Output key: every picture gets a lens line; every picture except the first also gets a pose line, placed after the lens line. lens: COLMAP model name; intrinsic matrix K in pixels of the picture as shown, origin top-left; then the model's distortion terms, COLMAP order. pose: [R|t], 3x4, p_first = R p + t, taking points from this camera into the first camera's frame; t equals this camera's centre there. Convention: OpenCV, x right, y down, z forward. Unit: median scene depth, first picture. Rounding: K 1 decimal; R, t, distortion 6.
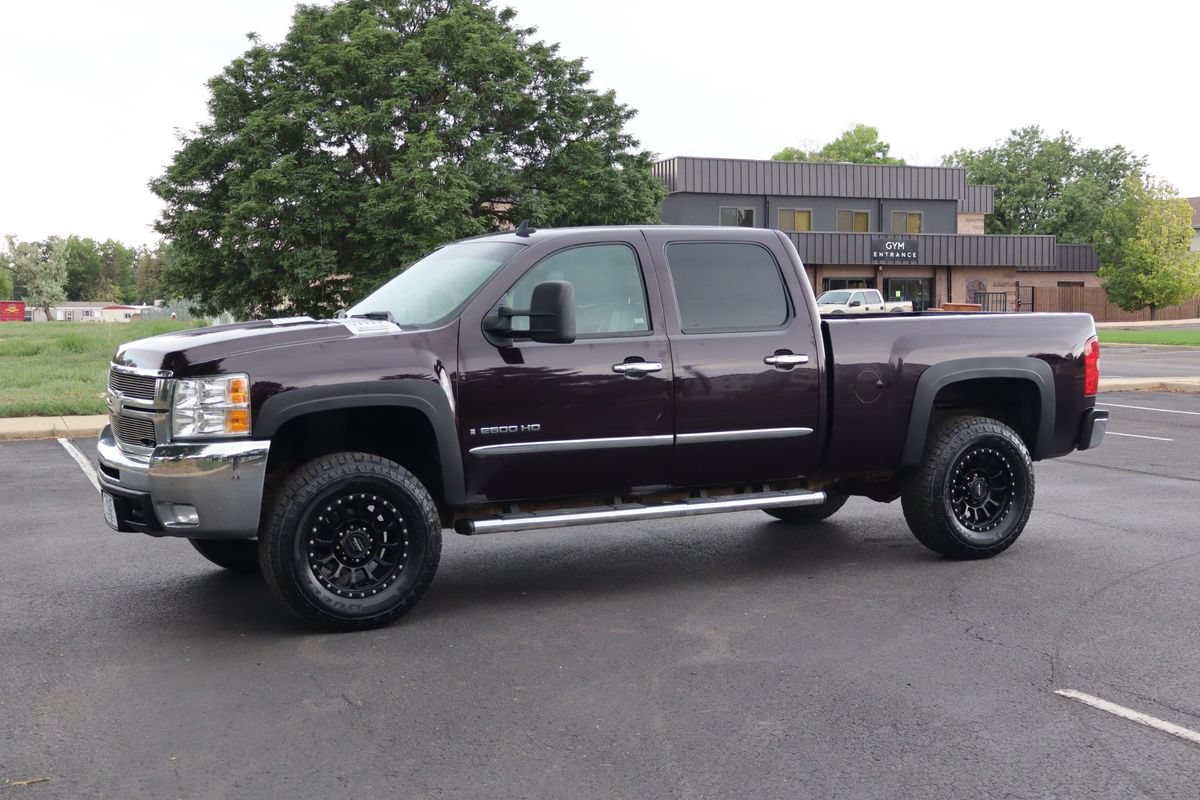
lens RADIAL K [[1463.7, 0, 600.0], [0, 1463.7, 400.0], [0, 0, 1]] dist [0.006657, 0.009214]
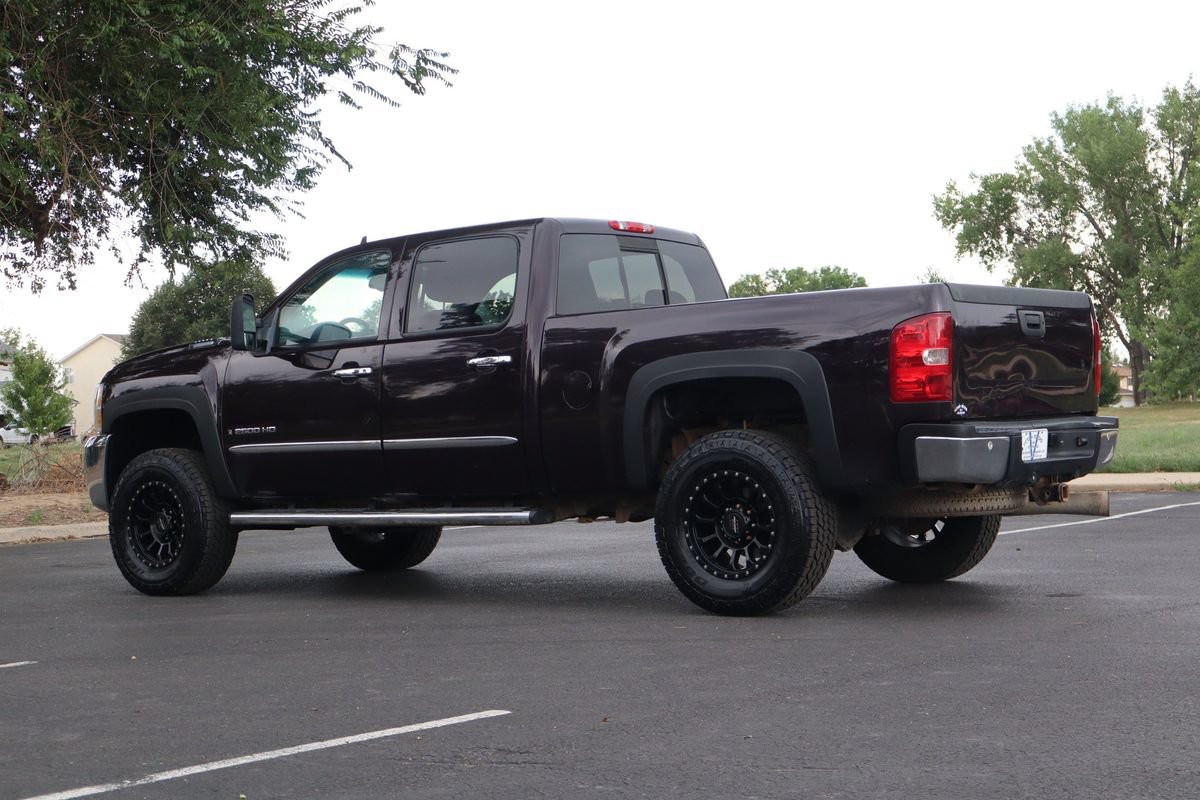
lens RADIAL K [[1920.1, 0, 600.0], [0, 1920.1, 400.0], [0, 0, 1]] dist [-0.004362, -0.080846]
pose [[0.423559, -0.021978, -0.905602, 0.253913], [-0.026318, 0.998985, -0.036554, 0.007990], [0.905486, 0.039317, 0.422551, 0.116489]]
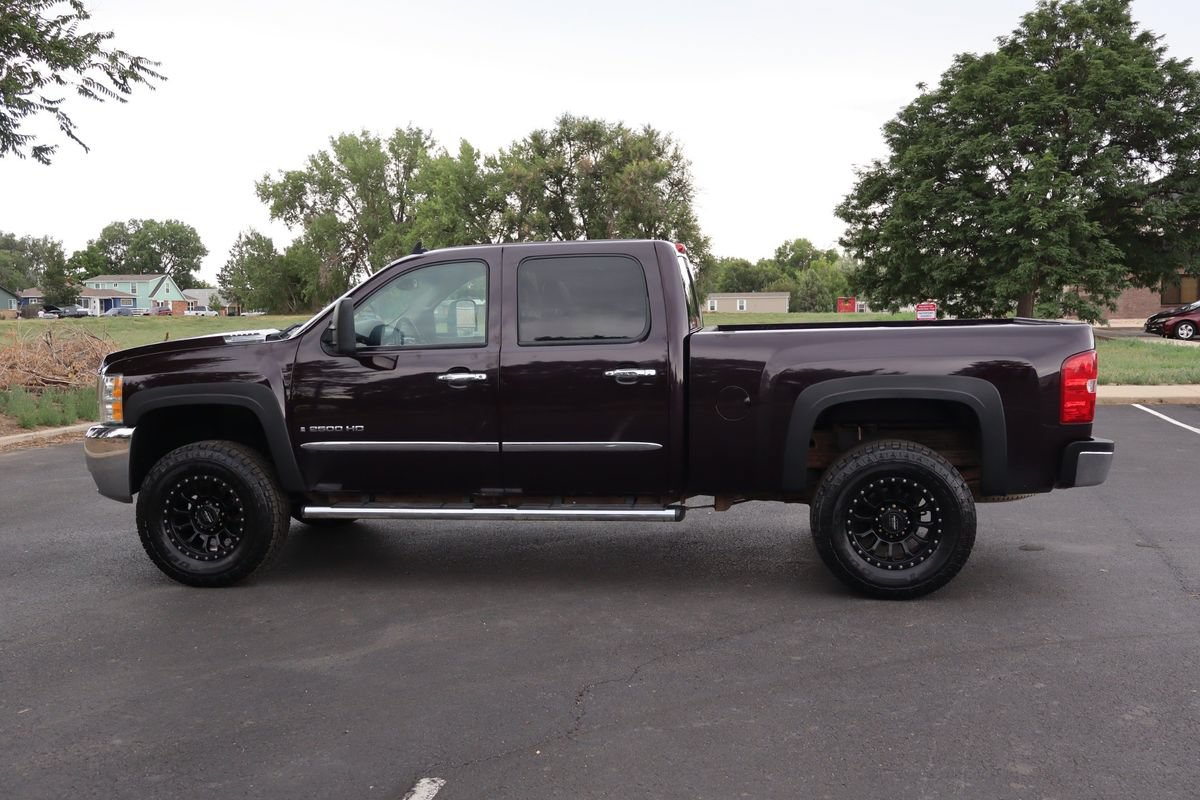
lens RADIAL K [[1102.8, 0, 600.0], [0, 1102.8, 400.0], [0, 0, 1]] dist [-0.000586, -0.005830]
pose [[0.809678, 0.043229, -0.585280, 0.112884], [-0.027277, 0.998978, 0.036050, -0.007216], [0.586240, -0.013224, 0.810029, 0.079881]]
